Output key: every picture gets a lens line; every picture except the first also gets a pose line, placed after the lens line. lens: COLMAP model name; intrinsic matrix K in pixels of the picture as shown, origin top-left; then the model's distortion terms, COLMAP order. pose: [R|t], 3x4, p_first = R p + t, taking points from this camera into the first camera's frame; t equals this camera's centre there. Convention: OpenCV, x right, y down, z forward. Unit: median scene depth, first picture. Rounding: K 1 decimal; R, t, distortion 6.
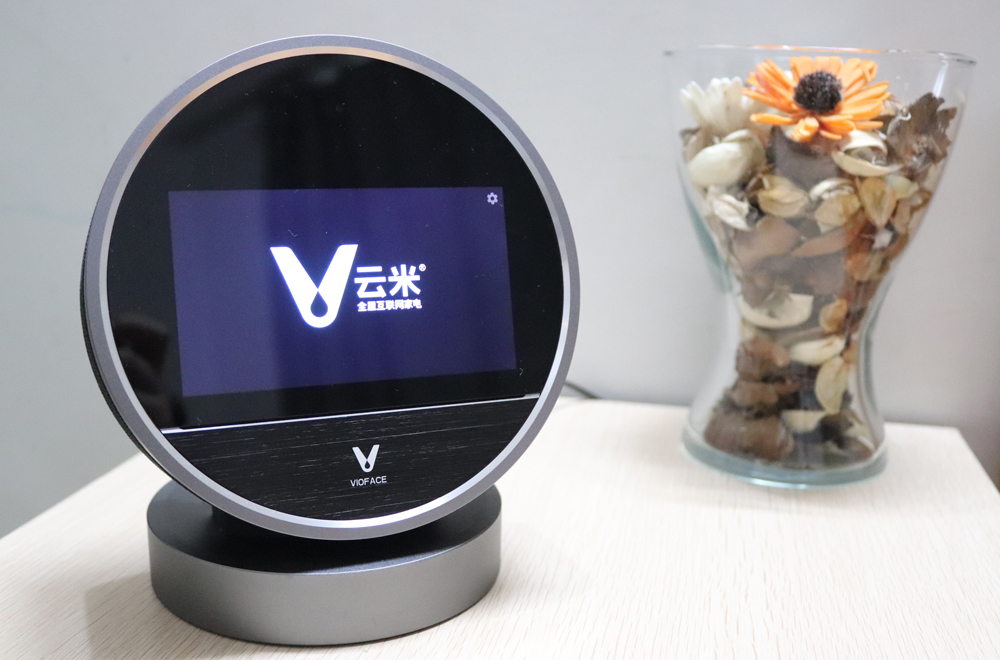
lens RADIAL K [[1059.5, 0, 499.2], [0, 1059.5, 367.0], [0, 0, 1]] dist [-0.073976, 0.039050]
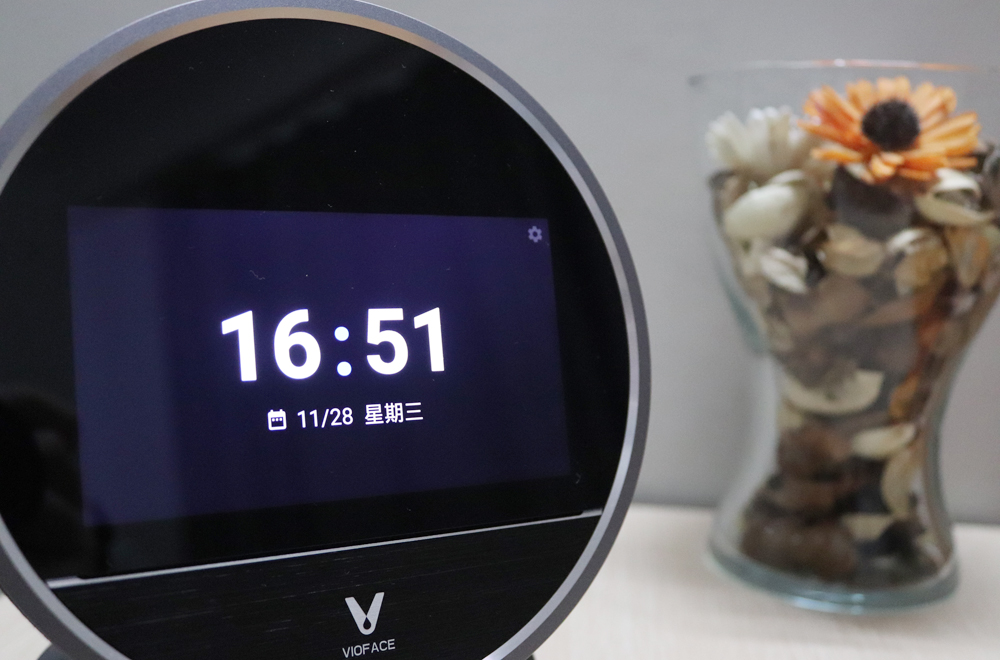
lens RADIAL K [[1059.5, 0, 499.2], [0, 1059.5, 367.0], [0, 0, 1]] dist [-0.073976, 0.039050]
pose [[0.995621, -0.002016, 0.093458, -0.074903], [0.009855, 0.996460, -0.083491, -0.008625], [-0.092959, 0.084046, 0.992116, 0.233296]]
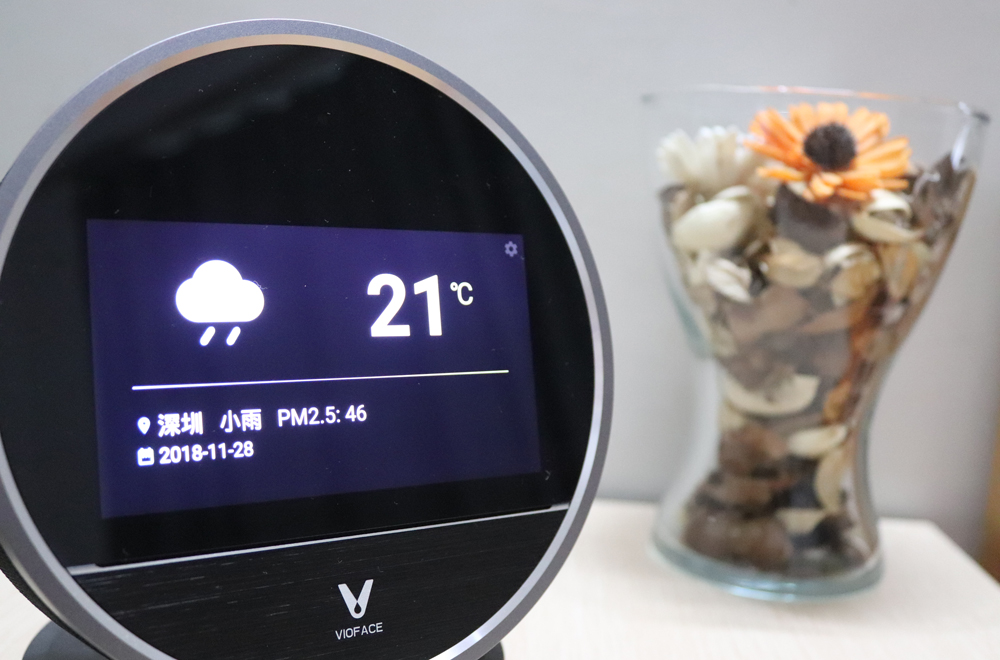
lens RADIAL K [[1059.5, 0, 499.2], [0, 1059.5, 367.0], [0, 0, 1]] dist [-0.073976, 0.039050]
pose [[0.987073, 0.010648, 0.159918, -0.105650], [0.001471, 0.997147, -0.075473, -0.012191], [-0.160265, 0.074733, 0.984241, 0.192663]]
